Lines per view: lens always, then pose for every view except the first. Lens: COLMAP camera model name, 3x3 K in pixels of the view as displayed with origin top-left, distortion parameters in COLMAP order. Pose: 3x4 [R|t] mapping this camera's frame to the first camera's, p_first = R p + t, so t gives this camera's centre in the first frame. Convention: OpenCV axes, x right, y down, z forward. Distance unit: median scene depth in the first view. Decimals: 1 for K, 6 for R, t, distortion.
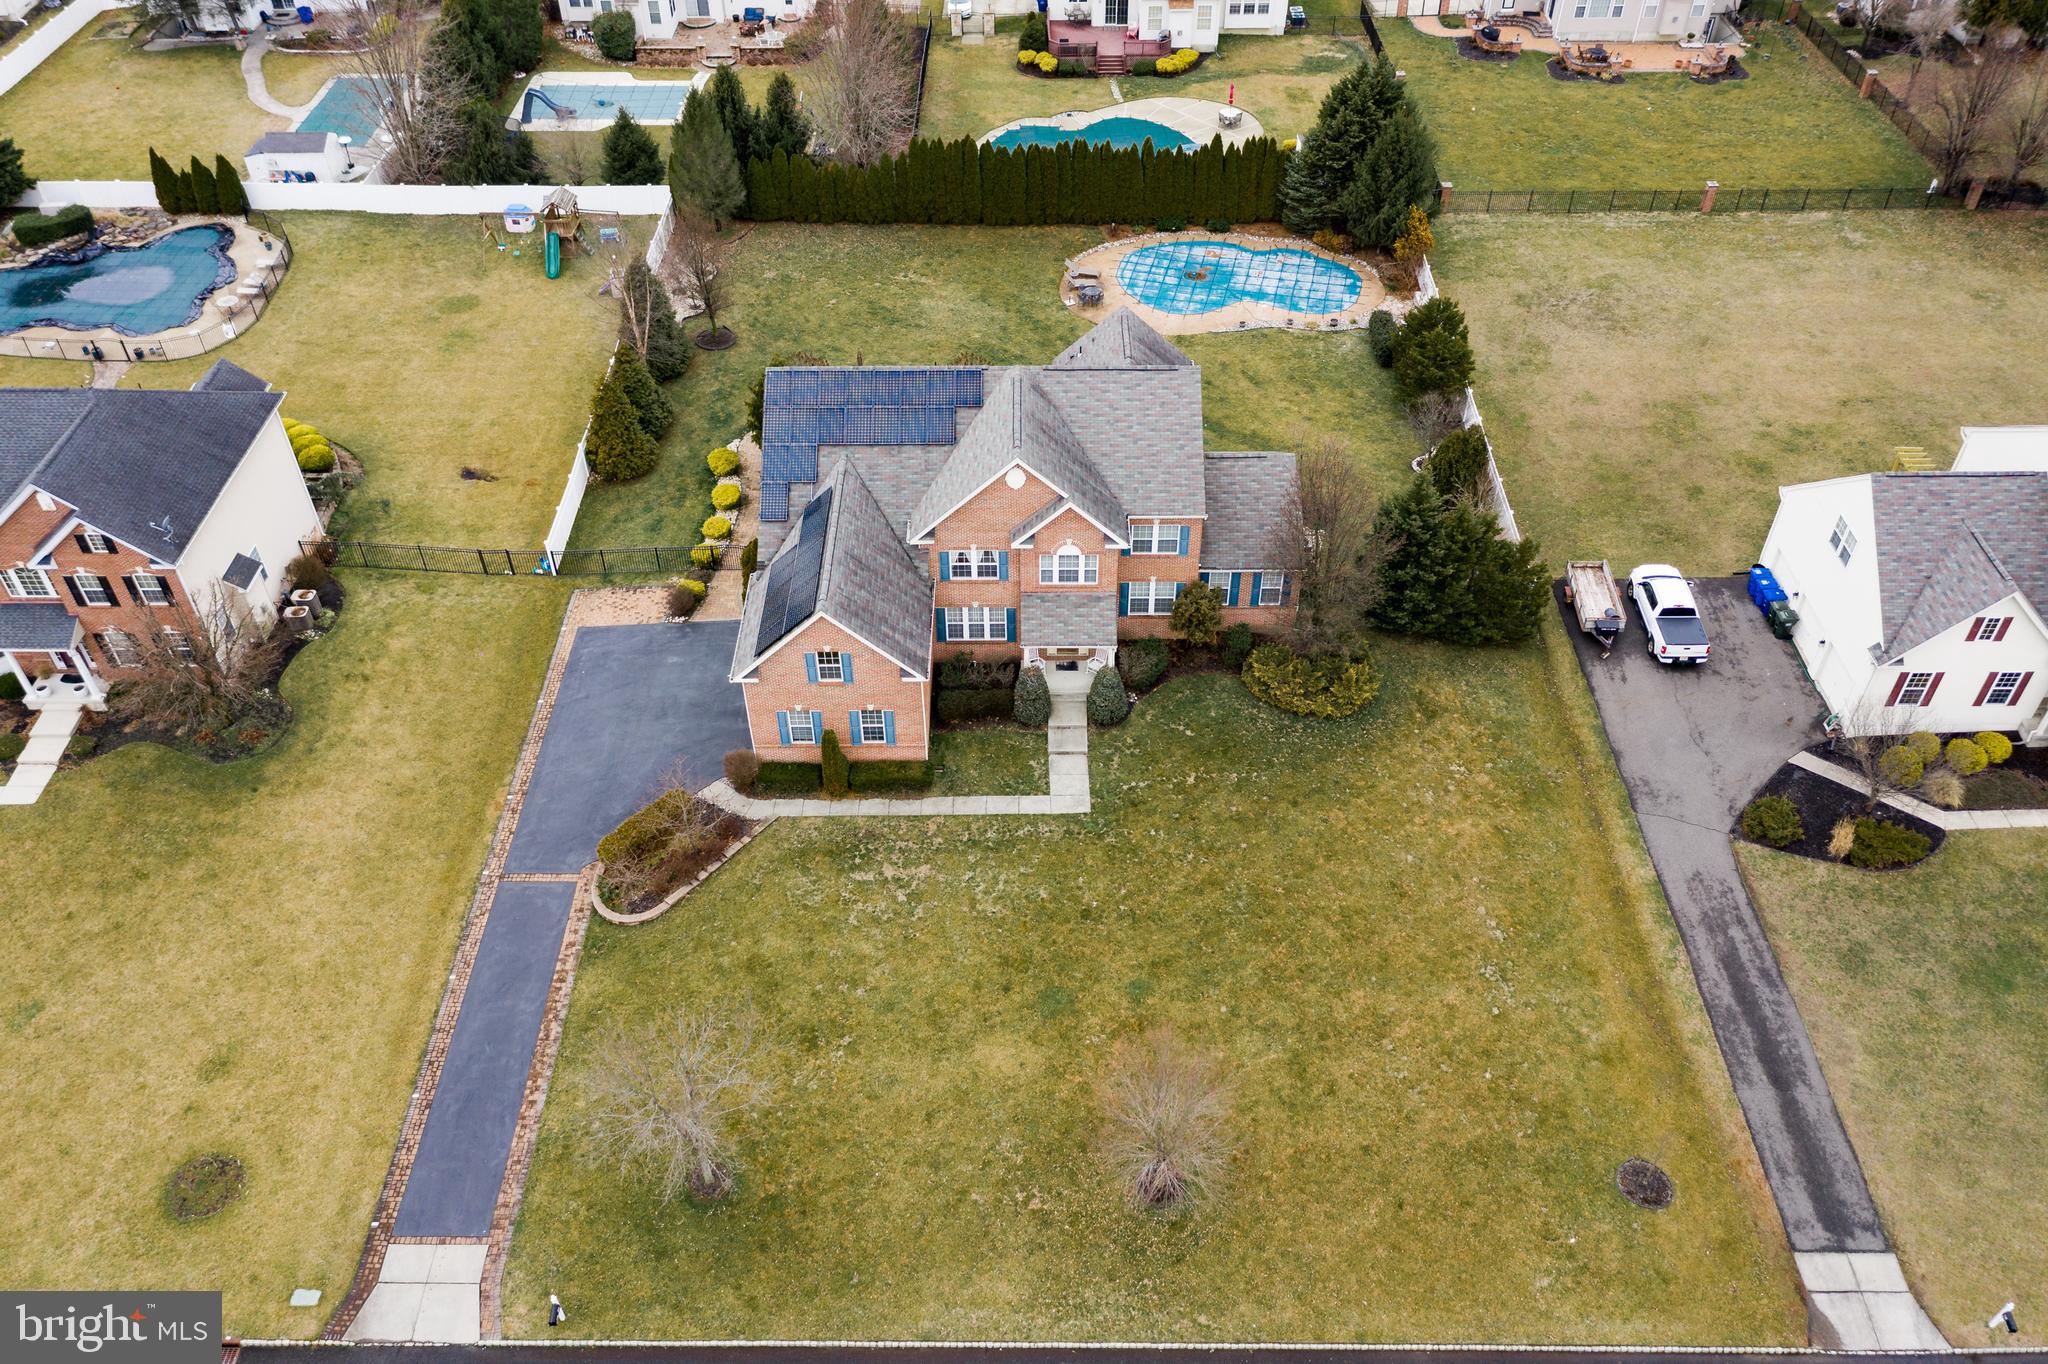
lens RADIAL K [[1609.2, 0, 1026.1], [0, 1609.2, 680.4], [0, 0, 1]] dist [-0.012481, 0.041661]
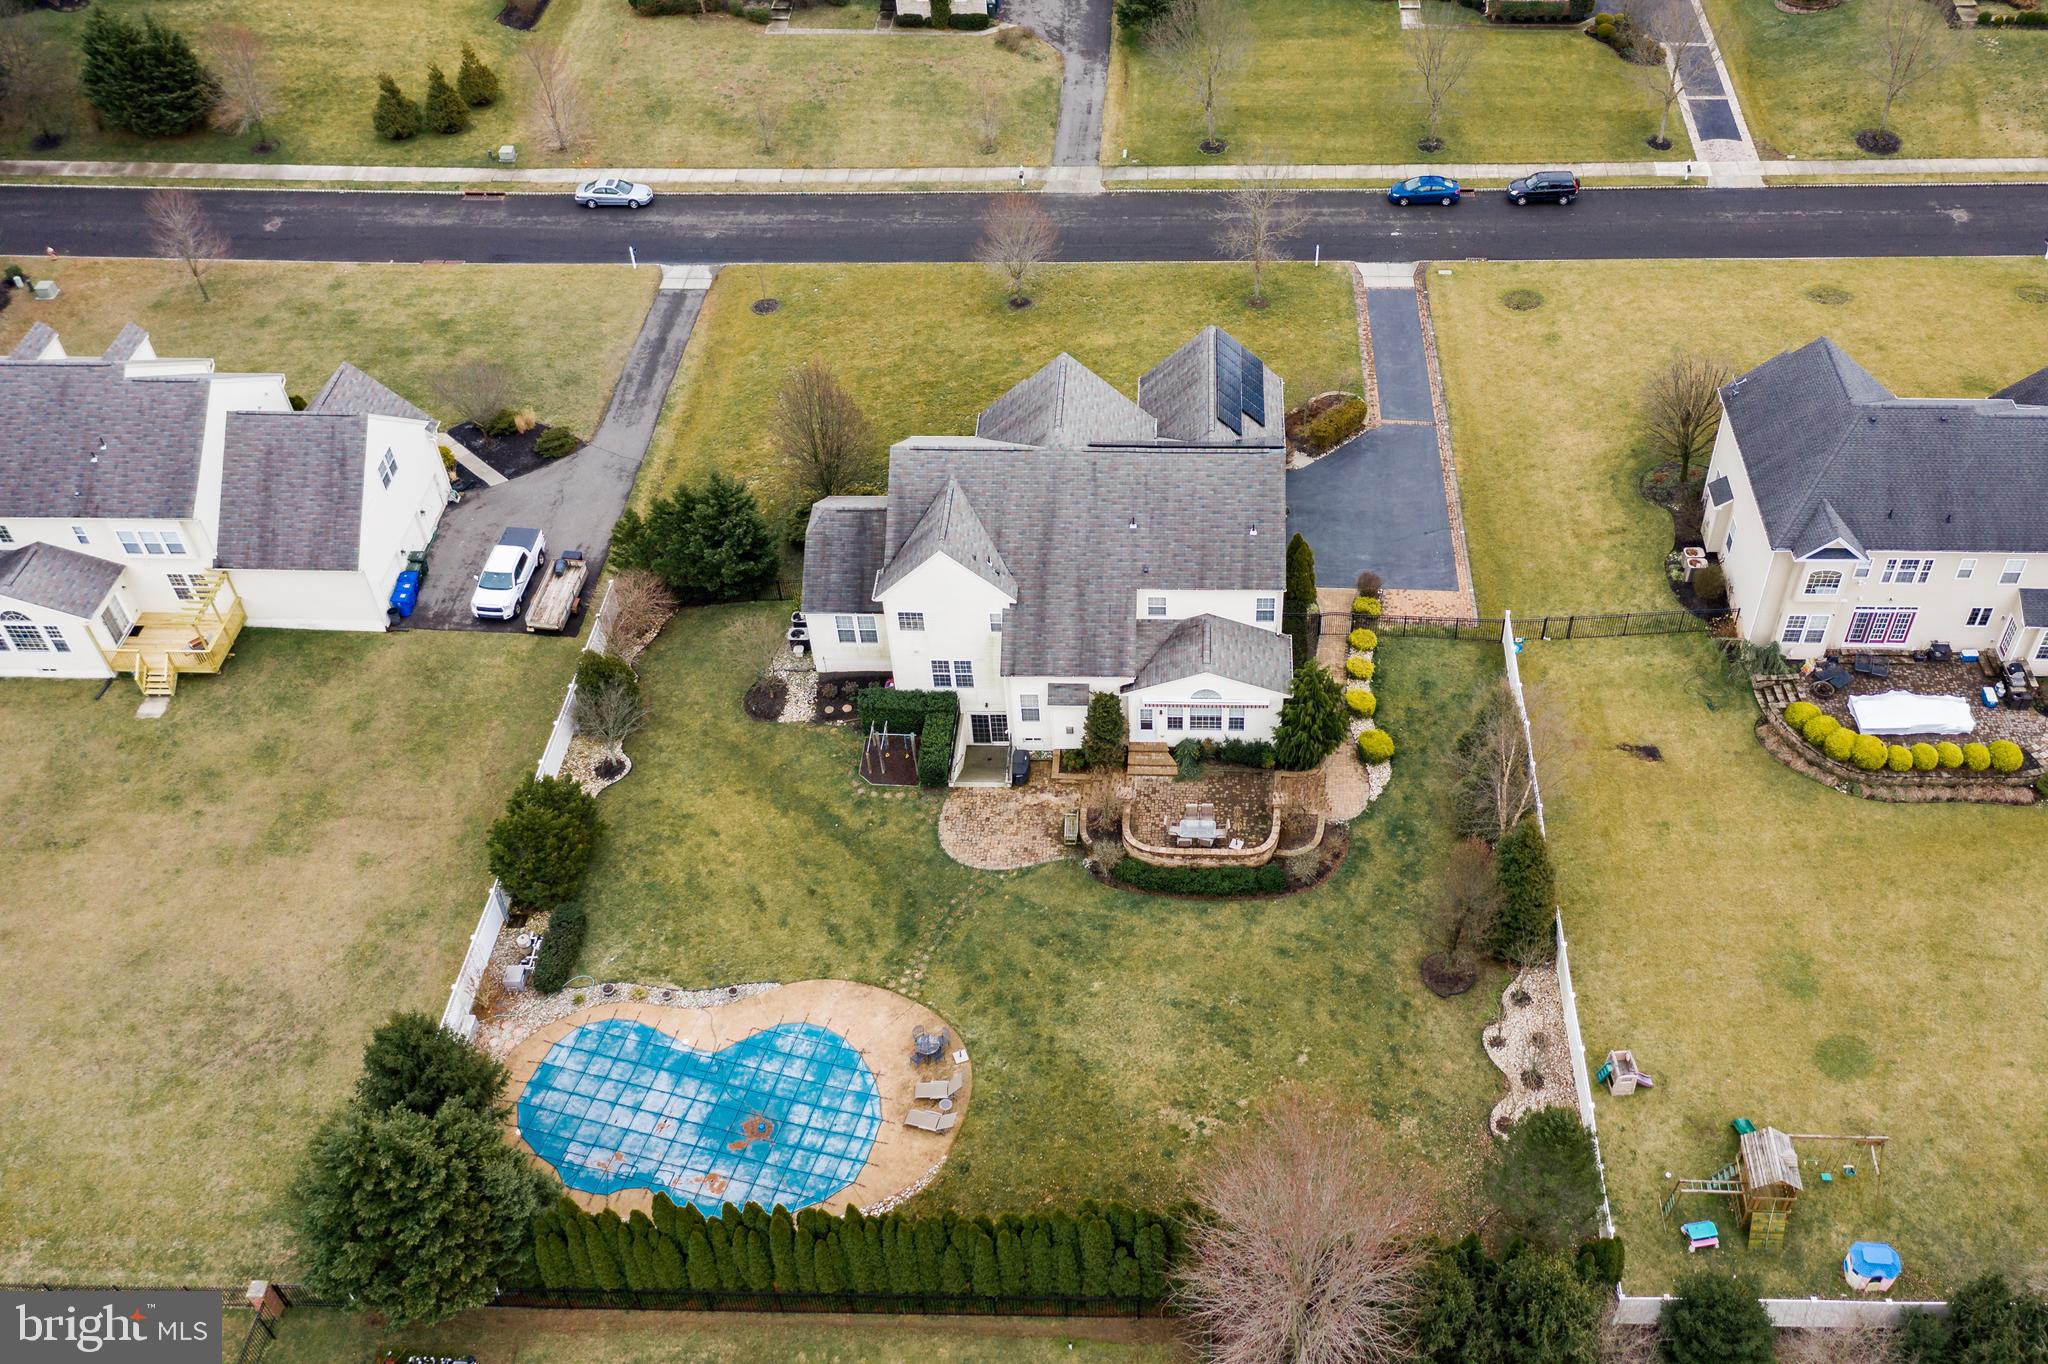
lens RADIAL K [[1838.7, 0, 1153.5], [0, 1838.7, 662.4], [0, 0, 1]] dist [-0.016677, 0.066176]
pose [[-0.999618, -0.005939, 0.026998, -0.110431], [0.026603, 0.058822, 0.997914, -1.494793], [-0.007514, 0.998251, -0.058641, 1.267155]]
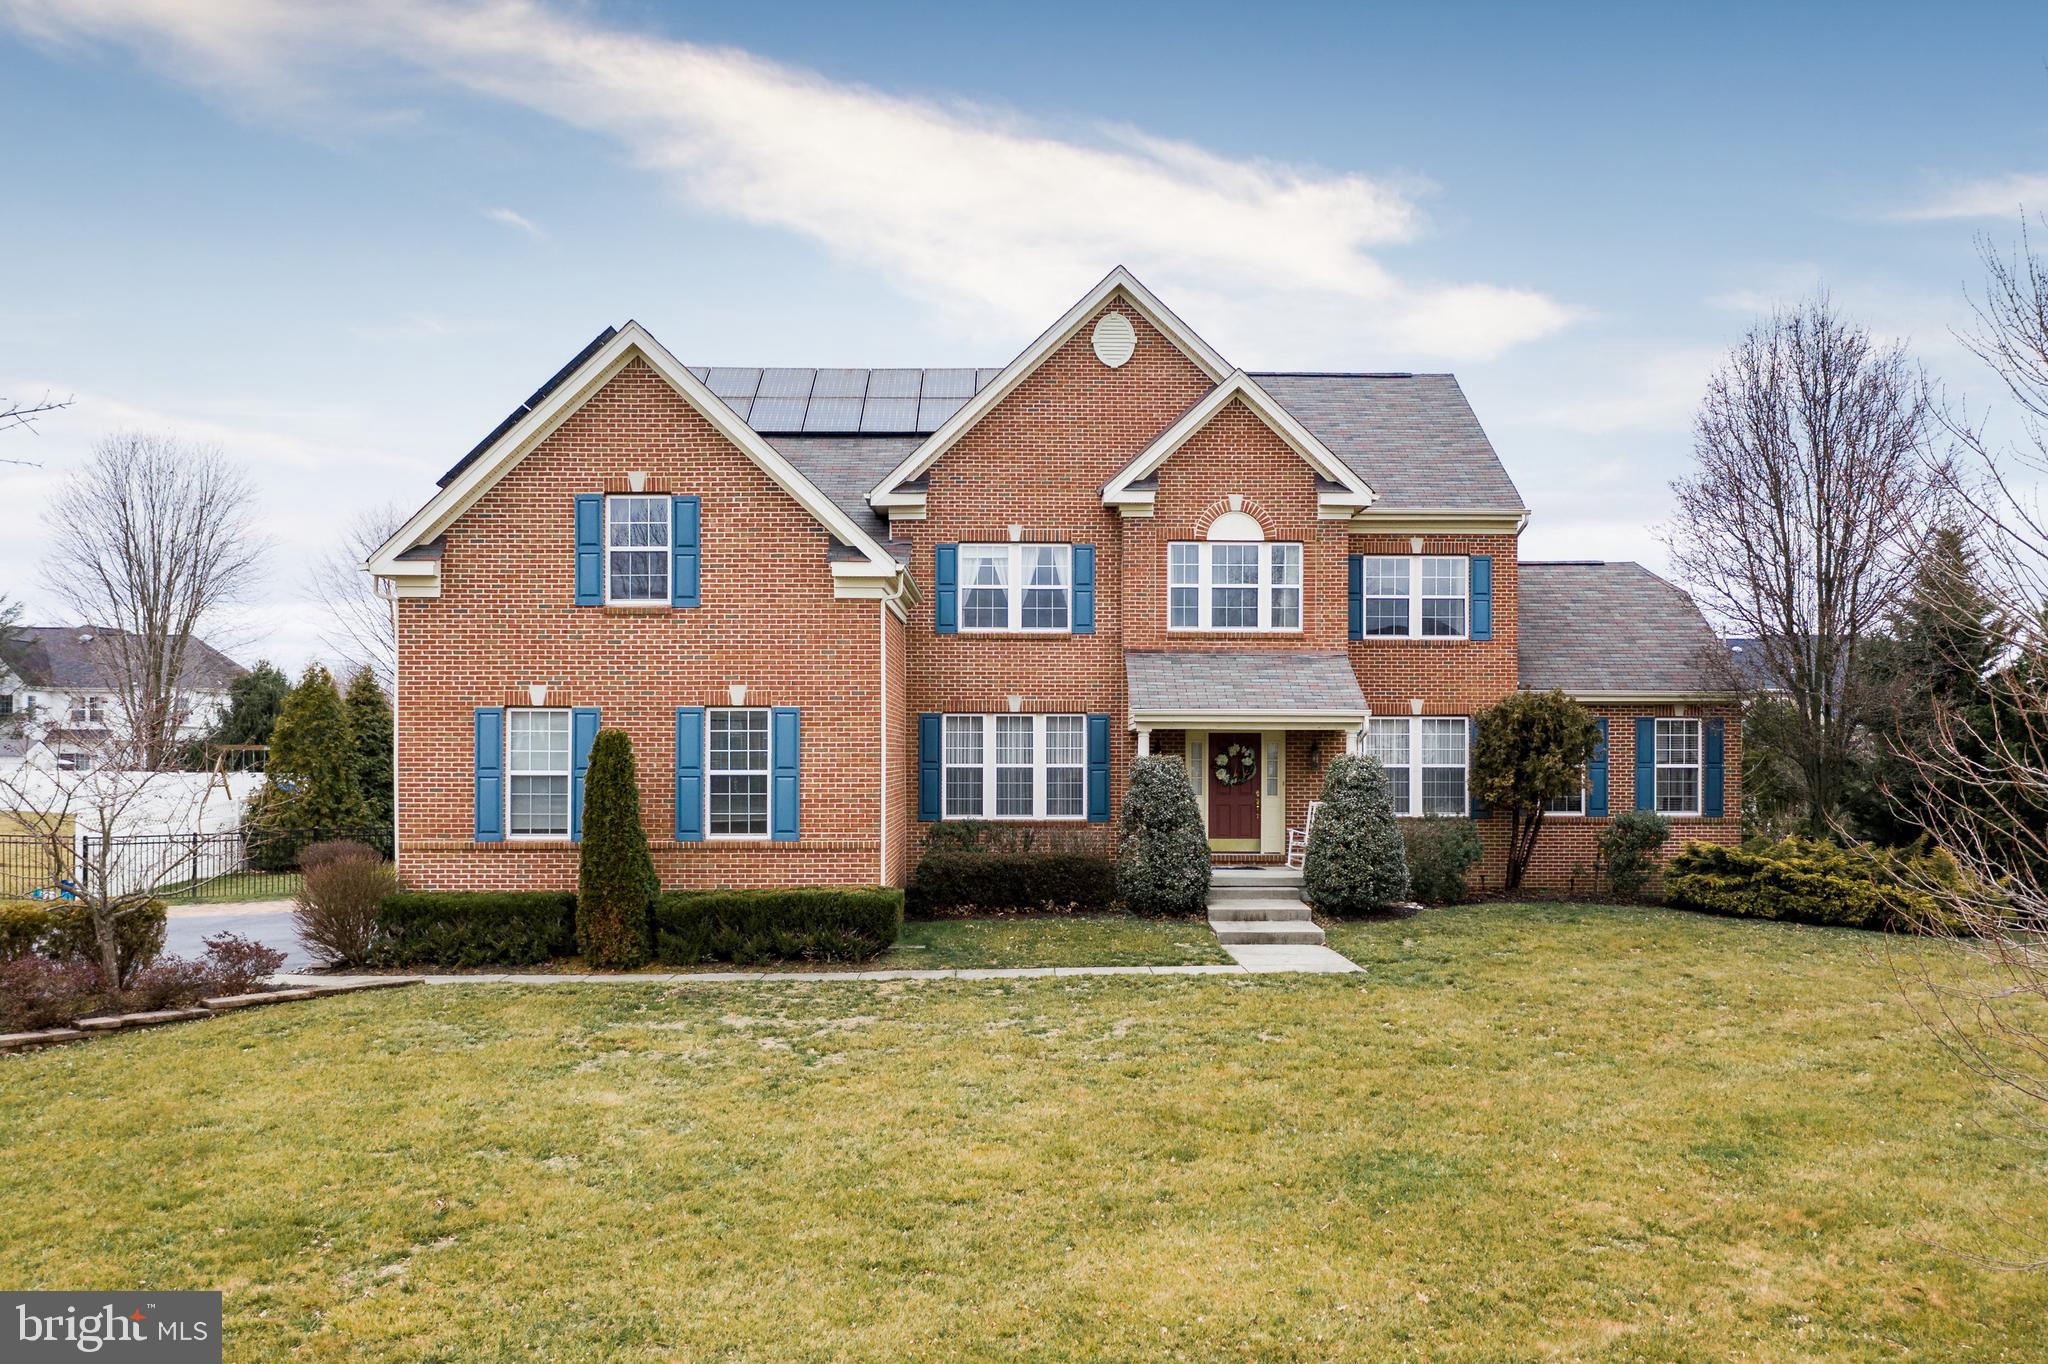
lens RADIAL K [[1793.2, 0, 1054.1], [0, 1793.2, 752.6], [0, 0, 1]] dist [-0.002685, 0.014975]
pose [[0.999643, 0.008132, 0.025456, -0.034272], [0.011170, 0.738202, -0.674487, 0.291172], [-0.024277, 0.674530, 0.737848, 0.685099]]
